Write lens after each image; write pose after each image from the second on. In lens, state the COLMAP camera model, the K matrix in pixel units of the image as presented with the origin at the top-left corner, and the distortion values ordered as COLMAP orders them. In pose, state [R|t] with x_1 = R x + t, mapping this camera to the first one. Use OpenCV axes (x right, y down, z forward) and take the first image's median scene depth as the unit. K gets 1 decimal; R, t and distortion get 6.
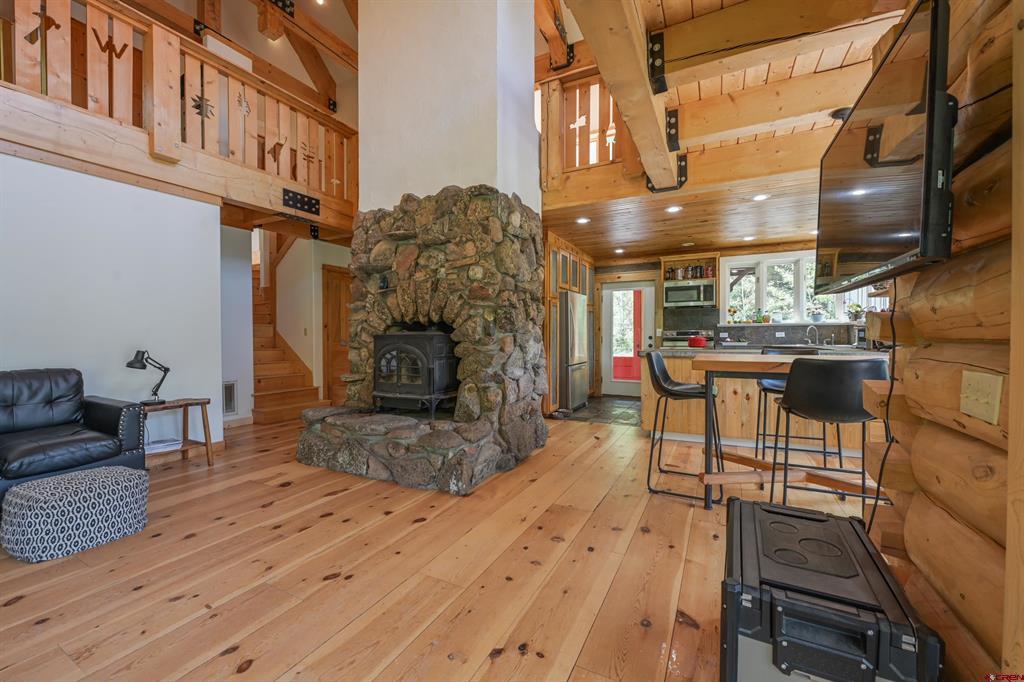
lens RADIAL K [[408.9, 0, 512.0], [0, 408.9, 341.0], [0, 0, 1]] dist [0.000758, 0.000064]
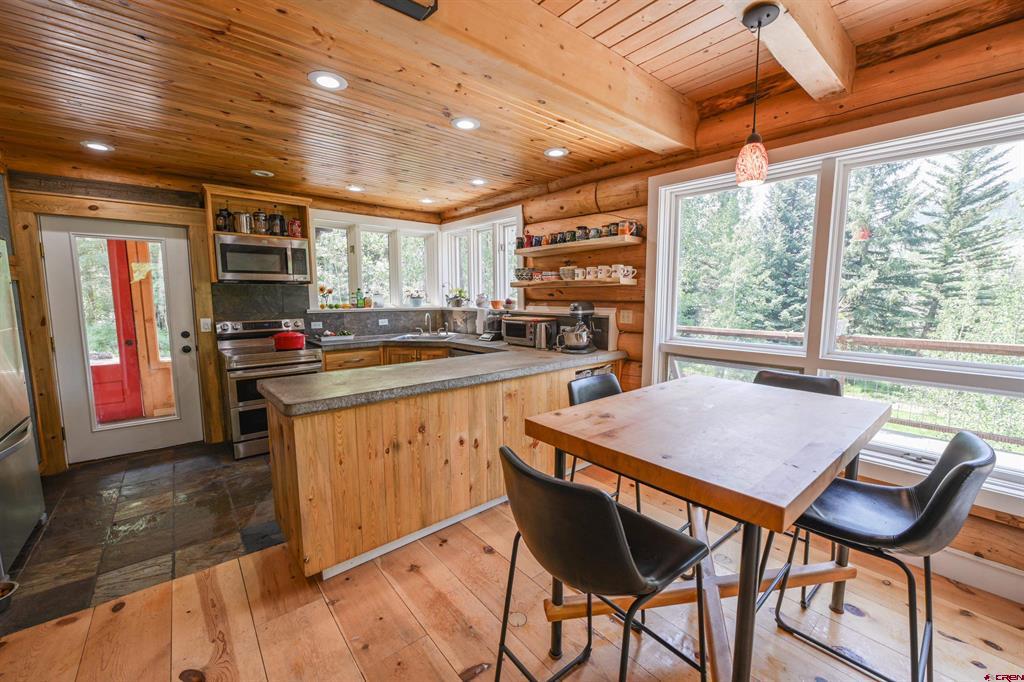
lens RADIAL K [[405.2, 0, 512.0], [0, 405.2, 341.0], [0, 0, 1]] dist [-0.008778, 0.000089]
pose [[0.390949, -0.094290, 0.915570, 0.022658], [0.011235, 0.995154, 0.097688, -0.050892], [-0.920344, -0.027905, 0.390114, 0.433784]]
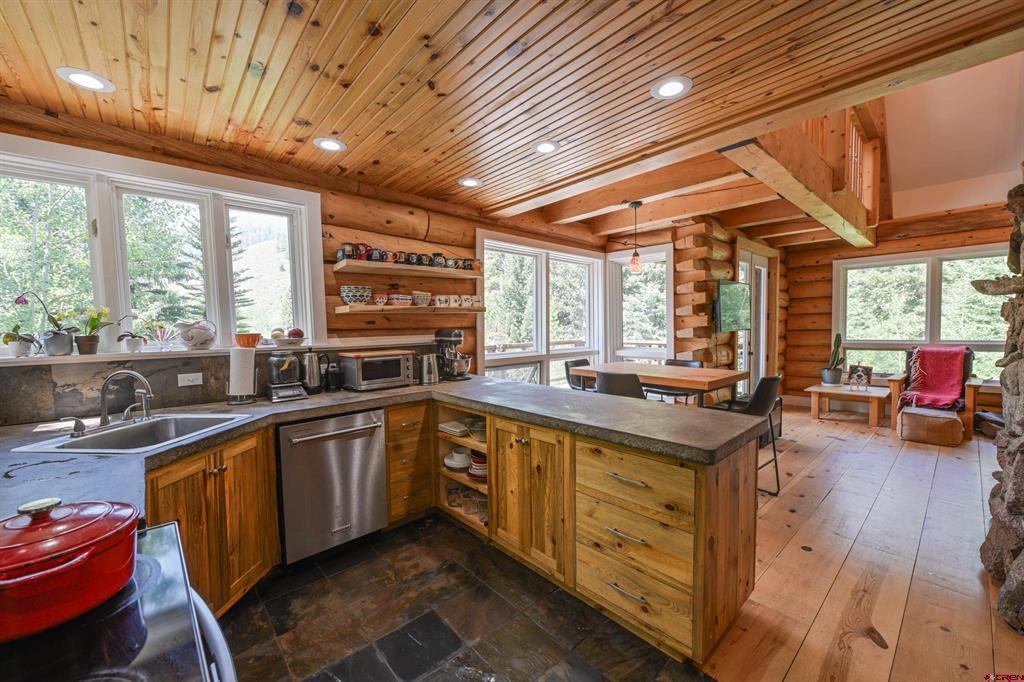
lens RADIAL K [[405.2, 0, 512.0], [0, 405.2, 341.0], [0, 0, 1]] dist [-0.008778, 0.000089]
pose [[-0.933151, 0.003644, 0.359466, 0.275215], [0.025829, 0.998044, 0.056933, -0.060895], [-0.358555, 0.062411, -0.931420, 1.014223]]
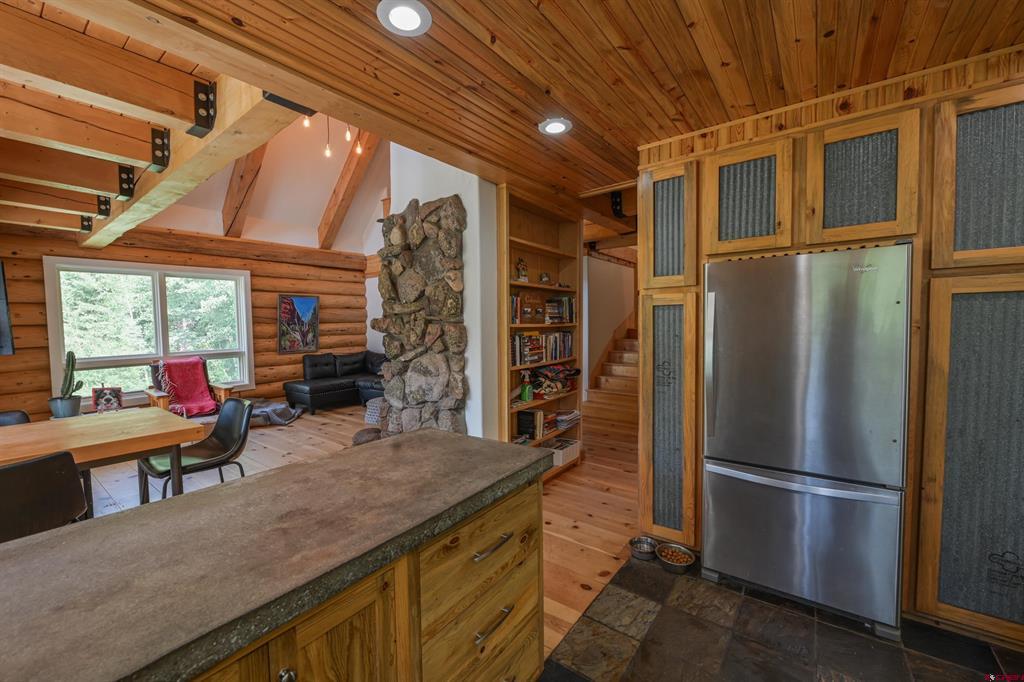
lens RADIAL K [[405.2, 0, 512.0], [0, 405.2, 341.0], [0, 0, 1]] dist [-0.008778, 0.000089]
pose [[-0.160699, 0.049690, -0.985752, 0.483597], [0.000344, 0.998735, 0.050289, -0.060395], [0.987003, 0.007742, -0.160513, 0.784820]]
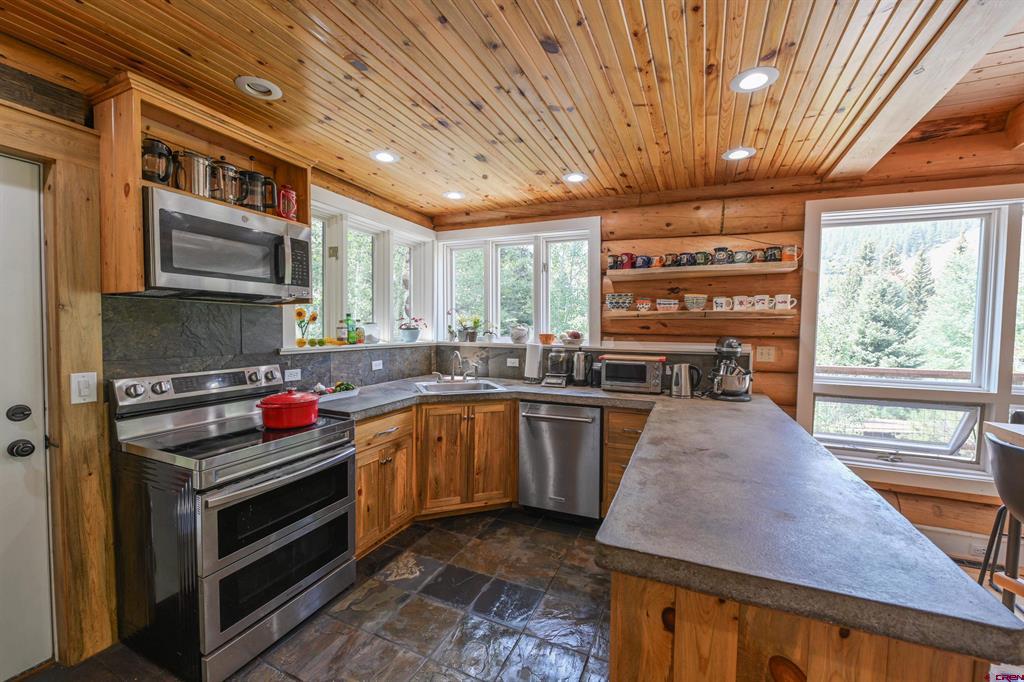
lens RADIAL K [[405.2, 0, 512.0], [0, 405.2, 341.0], [0, 0, 1]] dist [-0.008778, 0.000089]
pose [[-0.044605, -0.026095, 0.998664, 0.118486], [0.003889, 0.999647, 0.026294, -0.057108], [-0.998997, 0.005057, -0.044488, 0.805910]]
